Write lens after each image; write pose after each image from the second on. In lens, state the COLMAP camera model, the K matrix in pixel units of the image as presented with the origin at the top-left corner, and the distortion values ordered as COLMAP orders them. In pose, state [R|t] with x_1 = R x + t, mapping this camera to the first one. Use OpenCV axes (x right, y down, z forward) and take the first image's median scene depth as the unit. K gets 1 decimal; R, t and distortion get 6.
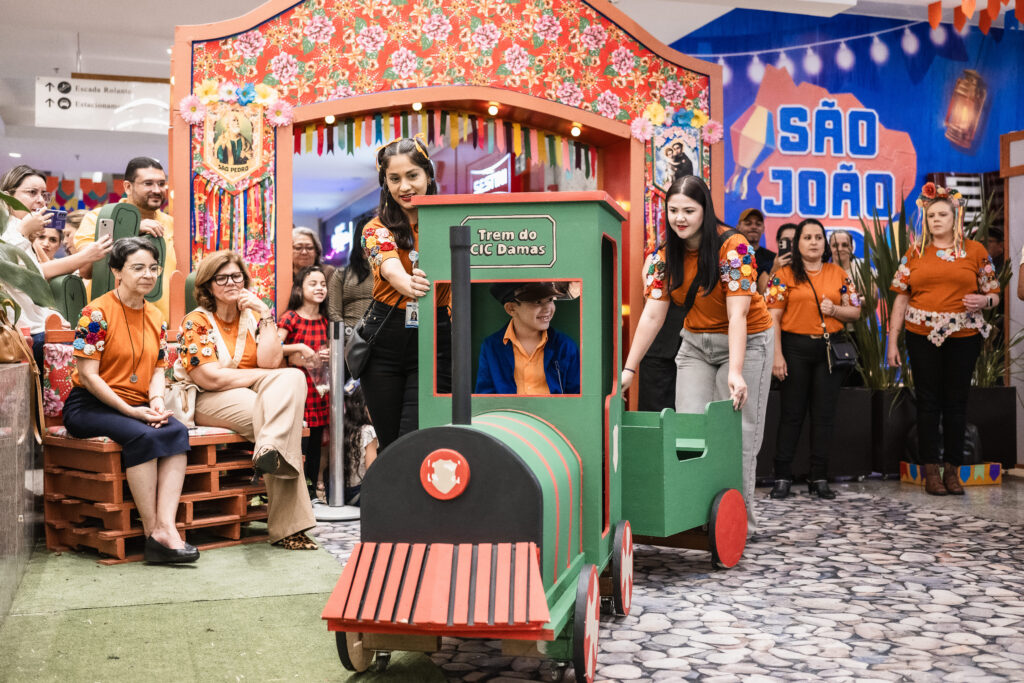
lens RADIAL K [[1209.0, 0, 512.4], [0, 1209.0, 322.7], [0, 0, 1]] dist [-0.002246, -0.022168]
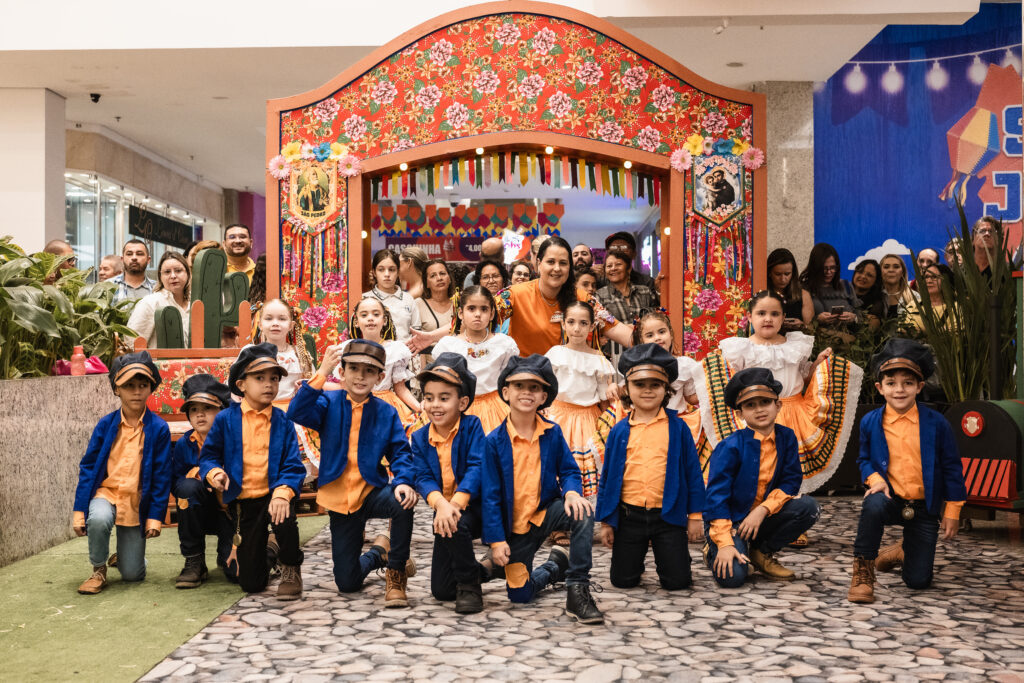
lens RADIAL K [[1220.9, 0, 482.7], [0, 1220.9, 355.8], [0, 0, 1]] dist [-0.008804, -0.001887]
pose [[0.938713, 0.002365, -0.344693, 0.327423], [0.004700, 0.999796, 0.019660, -0.007883], [0.344669, -0.020076, 0.938510, -0.088938]]
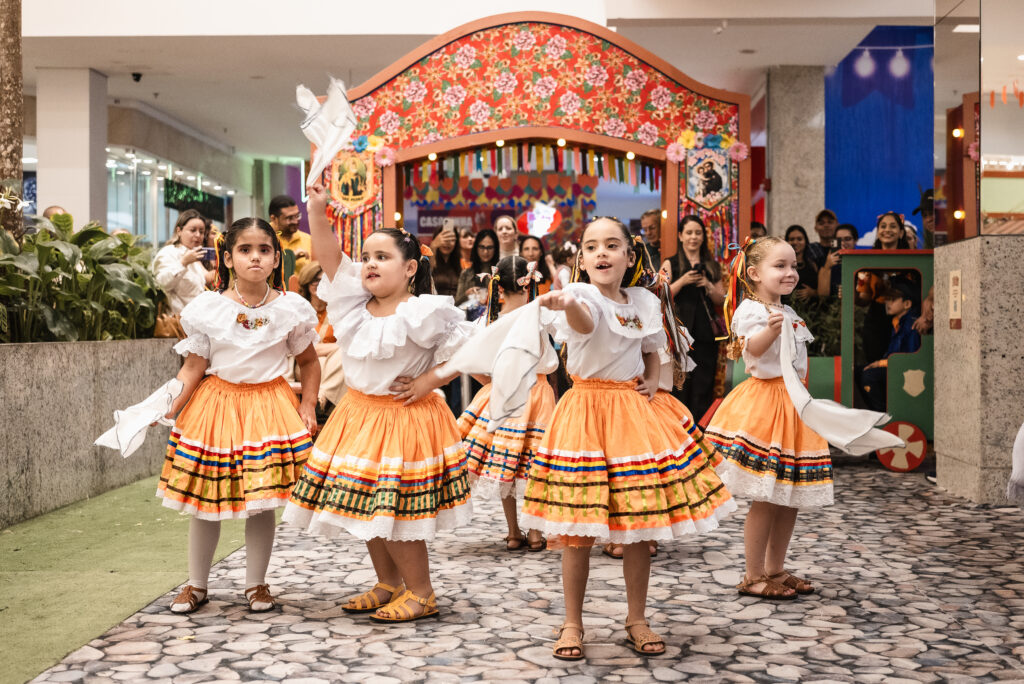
lens RADIAL K [[1330.4, 0, 562.6], [0, 1330.4, 343.3], [0, 0, 1]] dist [-0.005578, -0.022453]
pose [[0.947852, 0.005709, -0.318659, 0.445405], [0.003793, 0.999567, 0.029189, -0.006006], [0.318688, -0.028875, 0.947420, -0.337295]]
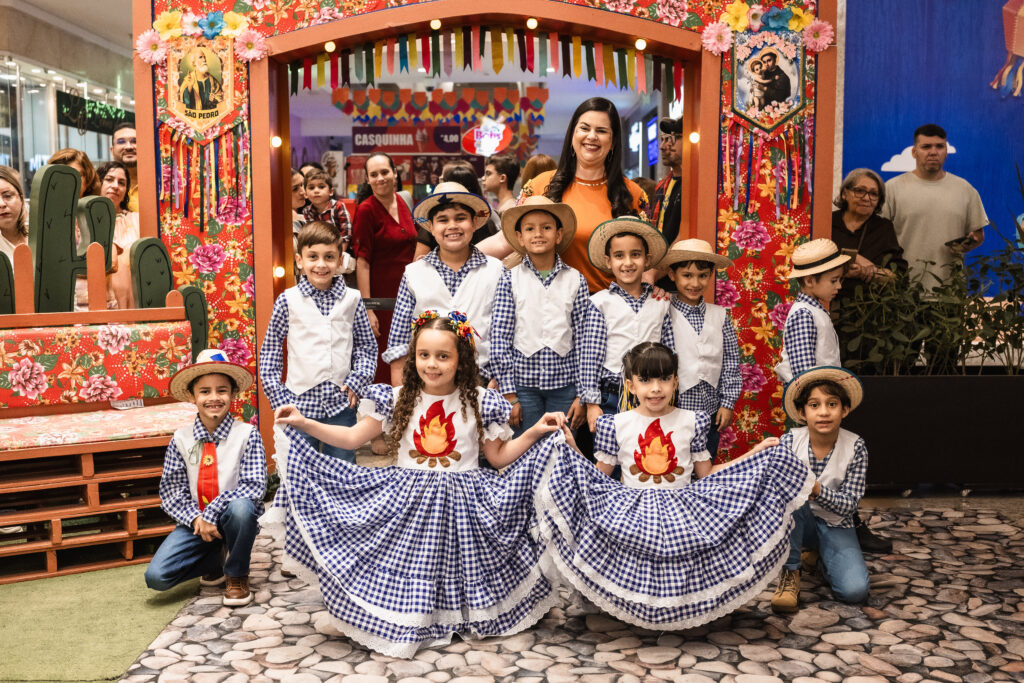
lens RADIAL K [[1160.9, 0, 499.5], [0, 1160.9, 343.8], [0, 0, 1]] dist [-0.007855, 0.002002]
pose [[0.946923, 0.032167, -0.319847, 0.225634], [0.005548, 0.993197, 0.116312, -0.055387], [0.321412, -0.111913, 0.940303, 0.249419]]
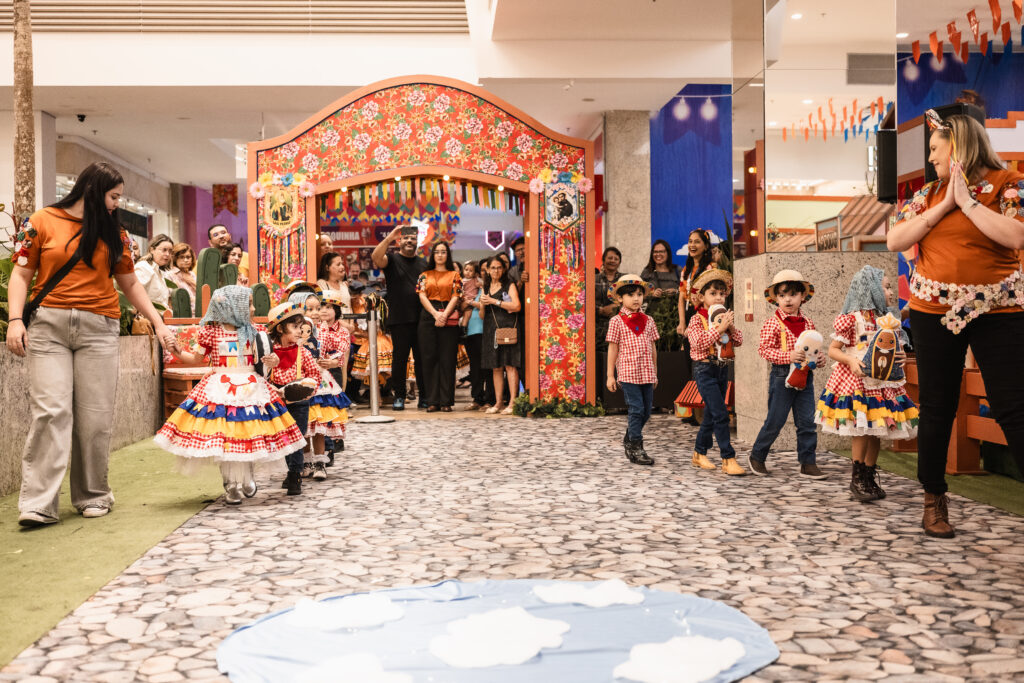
lens RADIAL K [[1163.3, 0, 515.3], [0, 1163.3, 339.5], [0, 0, 1]] dist [-0.010034, -0.003341]
pose [[0.969964, -0.005080, -0.243197, 0.463897], [0.013320, 0.999391, 0.032250, -0.009350], [0.242885, -0.034521, 0.969441, -0.502400]]
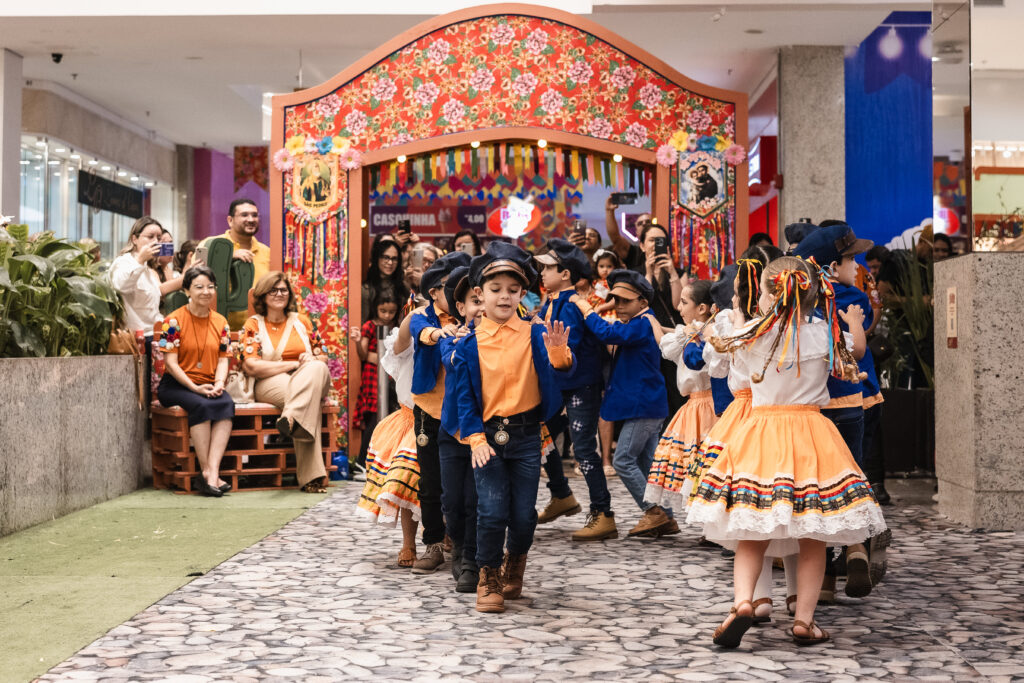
lens RADIAL K [[1709.9, 0, 505.1], [0, 1709.9, 275.9], [0, 0, 1]] dist [0.005103, -0.069580]
pose [[0.941021, -0.008441, -0.338243, 0.522945], [0.000405, 0.999716, -0.023820, -0.009223], [0.338348, 0.022278, 0.940757, -0.574945]]
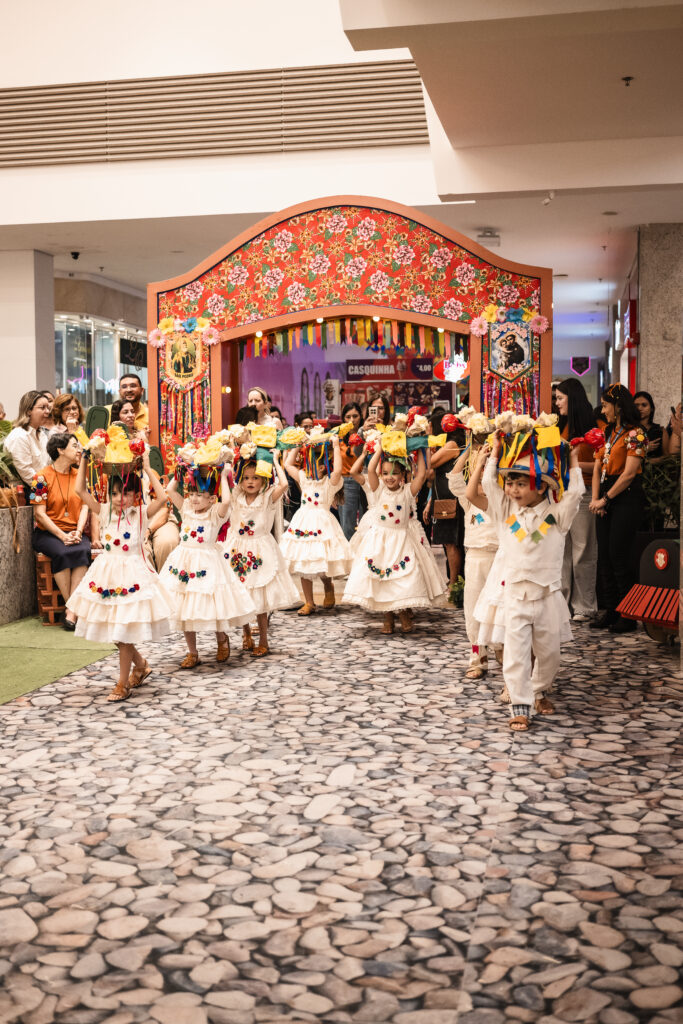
lens RADIAL K [[1153.1, 0, 337.4], [0, 1153.1, 510.9], [0, 0, 1]] dist [-0.004252, -0.033495]
pose [[0.870702, 0.027723, -0.491030, 0.603535], [0.011045, 0.997056, 0.075878, -0.061319], [0.491688, -0.071491, 0.867832, -0.157291]]
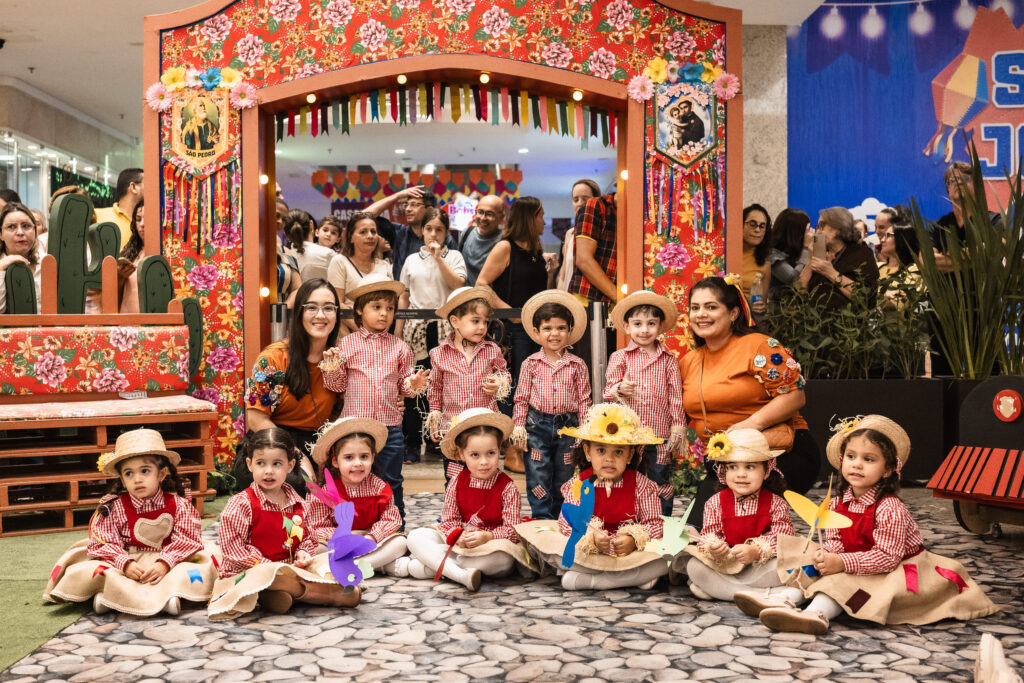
lens RADIAL K [[1194.8, 0, 483.5], [0, 1194.8, 338.9], [0, 0, 1]] dist [-0.005452, 0.000774]
pose [[0.947235, 0.001644, -0.320535, 0.291744], [0.007522, 0.999597, 0.027356, 0.001696], [0.320450, -0.028323, 0.946842, 0.116920]]
